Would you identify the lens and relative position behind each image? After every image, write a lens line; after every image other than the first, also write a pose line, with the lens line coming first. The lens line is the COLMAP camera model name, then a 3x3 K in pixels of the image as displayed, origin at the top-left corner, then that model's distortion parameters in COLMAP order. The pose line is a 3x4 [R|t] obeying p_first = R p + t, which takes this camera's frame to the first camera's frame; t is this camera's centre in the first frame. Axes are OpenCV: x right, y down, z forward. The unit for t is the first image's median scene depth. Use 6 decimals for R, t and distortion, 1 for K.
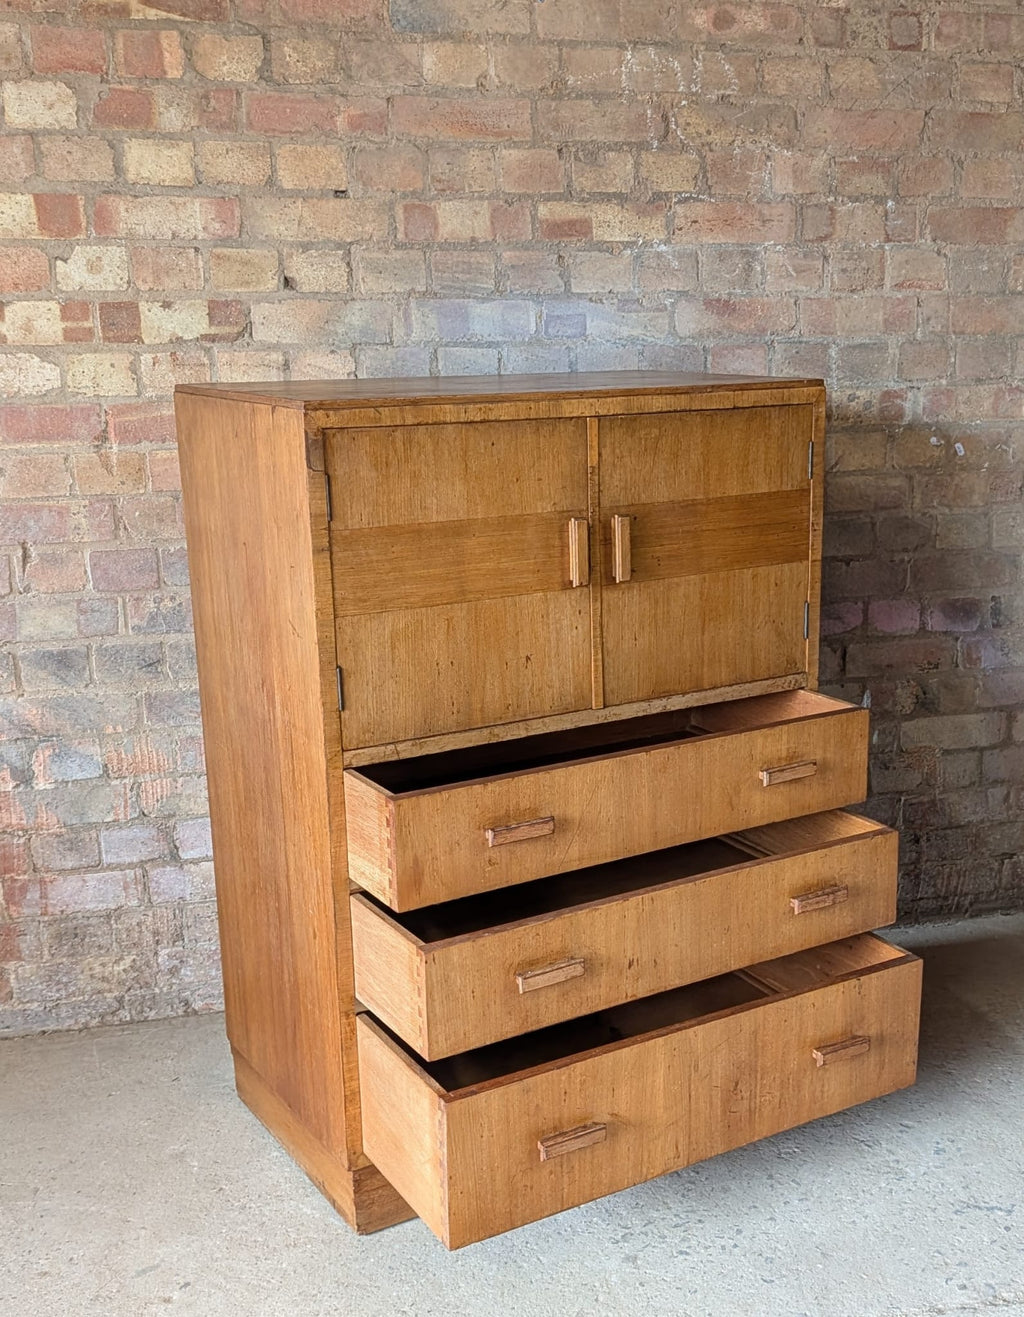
lens RADIAL K [[1543.1, 0, 636.1], [0, 1543.1, 710.6], [0, 0, 1]] dist [0.005990, 0.000000]
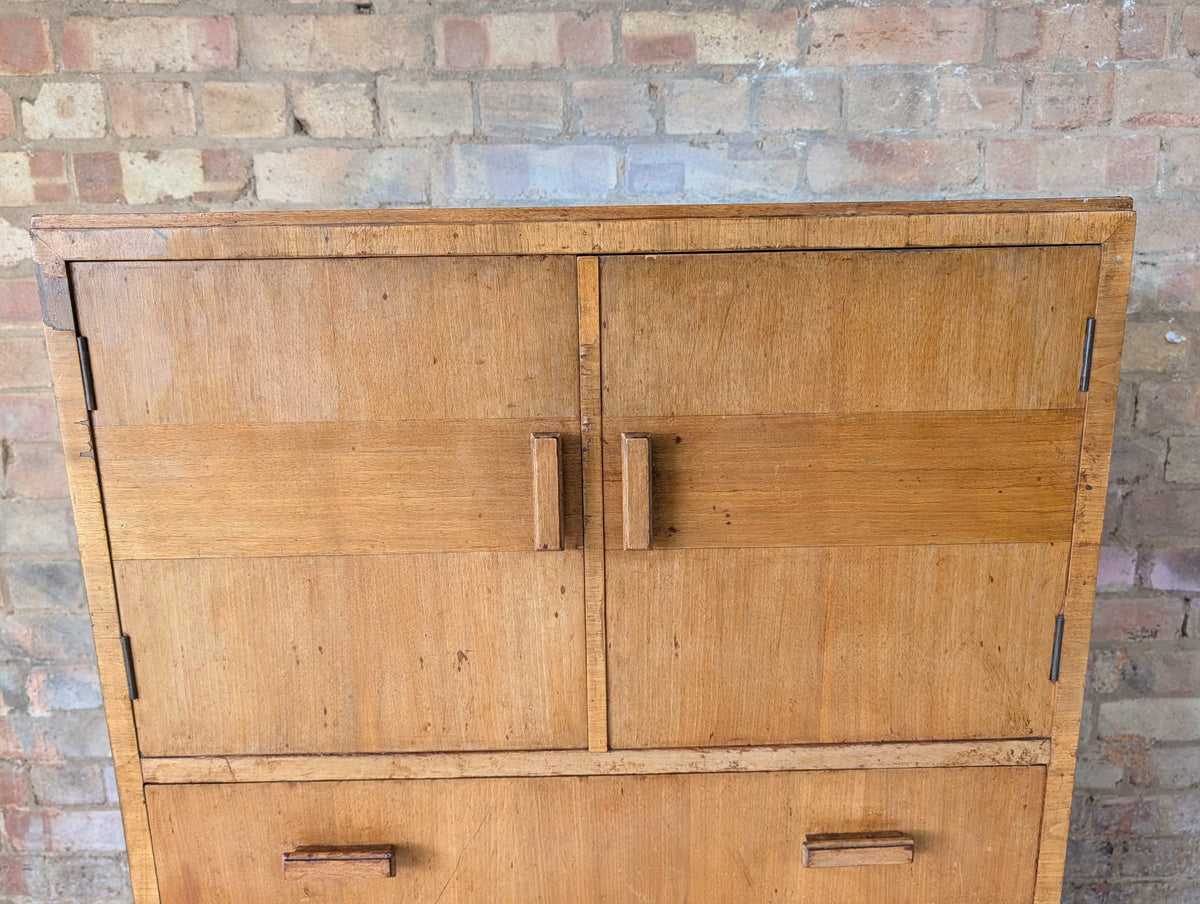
lens RADIAL K [[866.7, 0, 604.0], [0, 866.7, 461.7], [0, 0, 1]] dist [-0.000198, -0.002144]
pose [[0.965640, 0.046872, -0.255621, 0.046232], [-0.057578, 0.997743, -0.034559, -0.096296], [0.253424, 0.048090, 0.966159, 0.602689]]
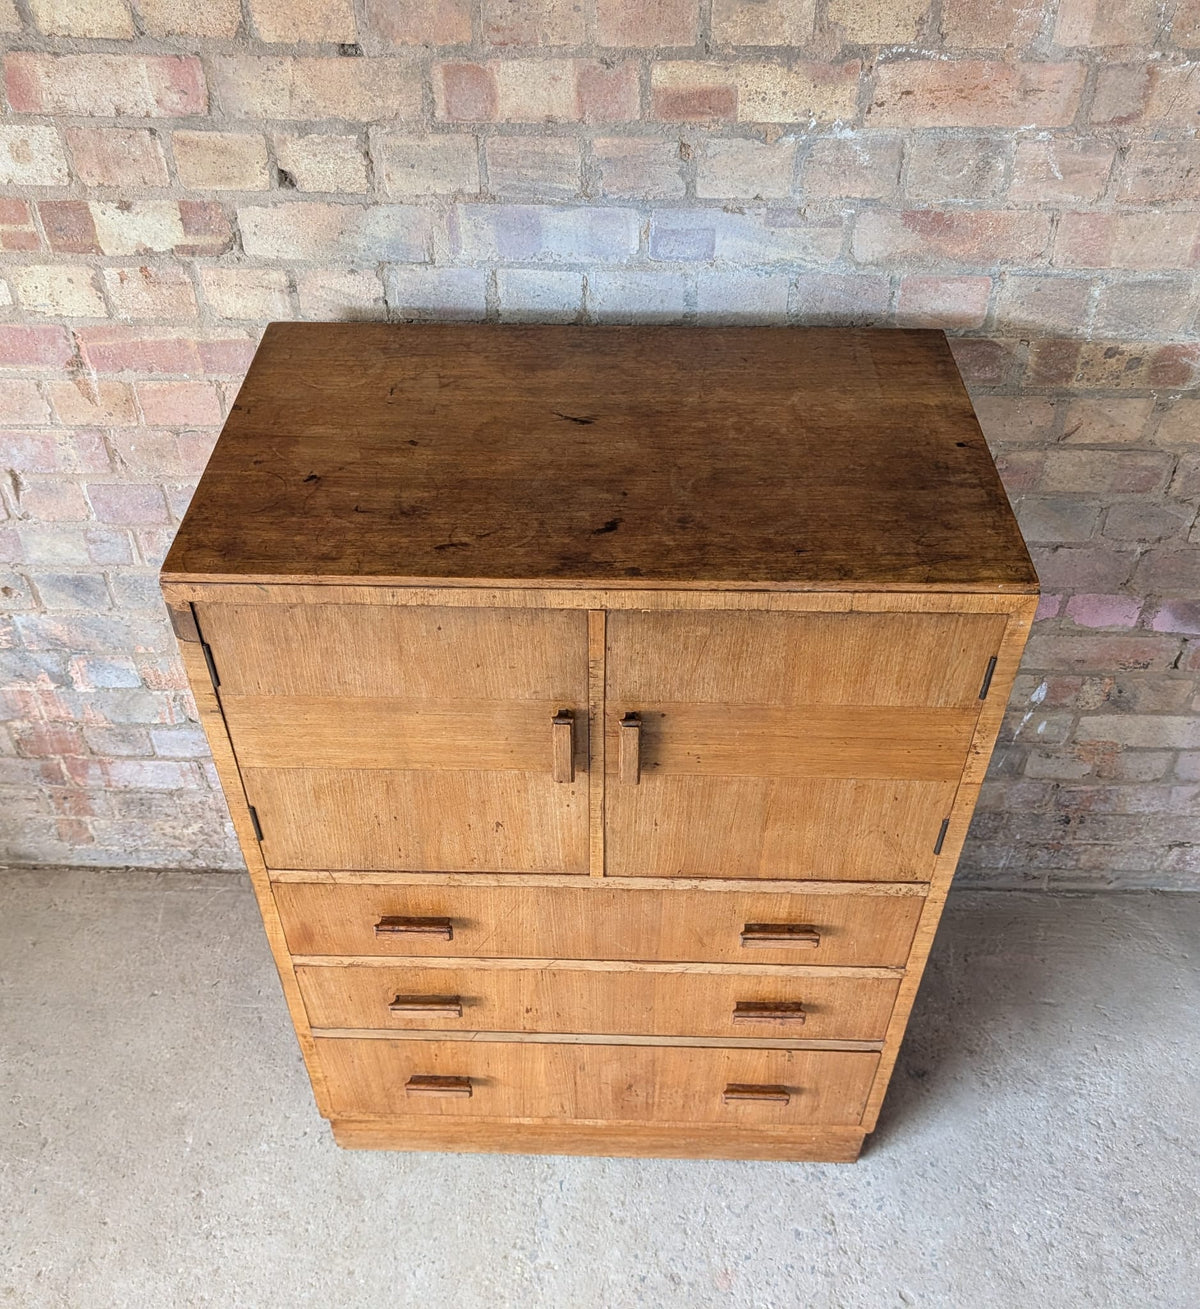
lens RADIAL K [[1252.4, 0, 588.2], [0, 1252.4, 667.8], [0, 0, 1]] dist [0.001957, 0.000000]
pose [[0.954411, 0.205116, -0.216856, 0.074798], [-0.080275, 0.876110, 0.475381, -0.355033], [0.287498, -0.436301, 0.852635, 0.443835]]
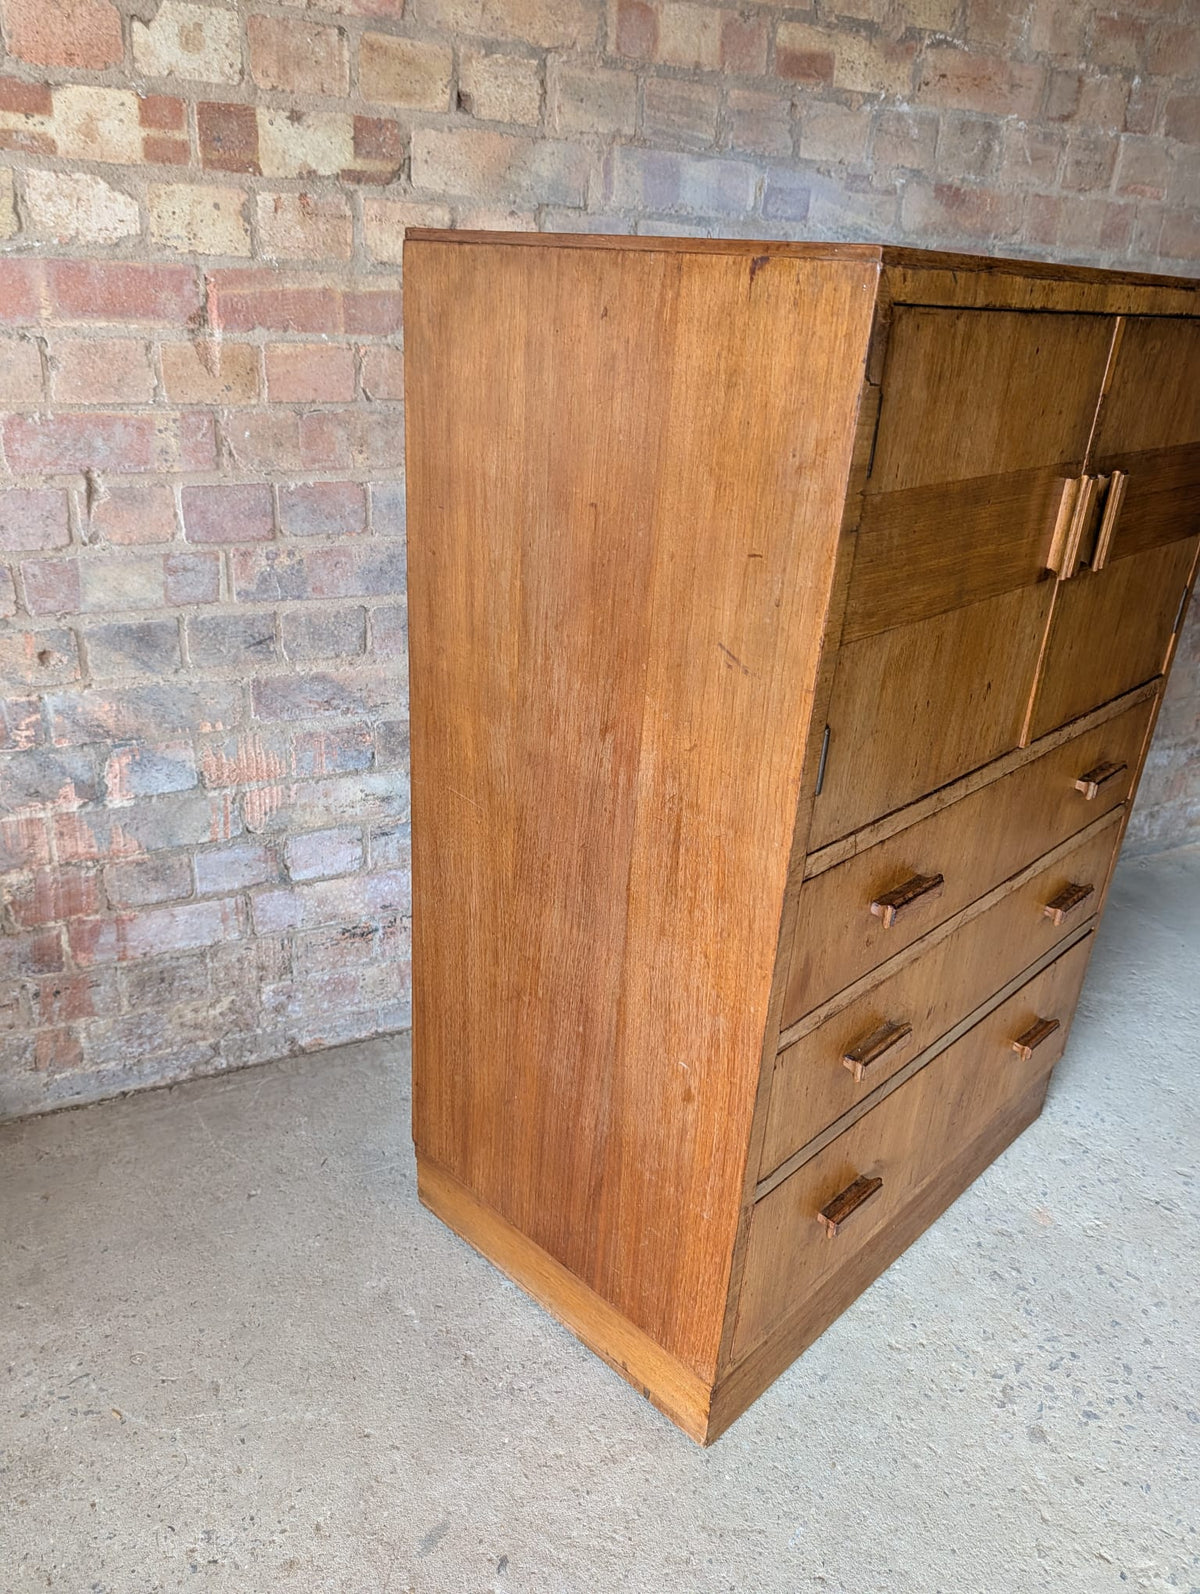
lens RADIAL K [[1151.3, 0, 581.8], [0, 1151.3, 799.7], [0, 0, 1]] dist [-0.000198, -0.002144]
pose [[0.981734, -0.019779, 0.189229, -0.270452], [-0.014161, 0.984226, 0.176346, -0.055776], [-0.189732, -0.175804, 0.965968, 0.416812]]
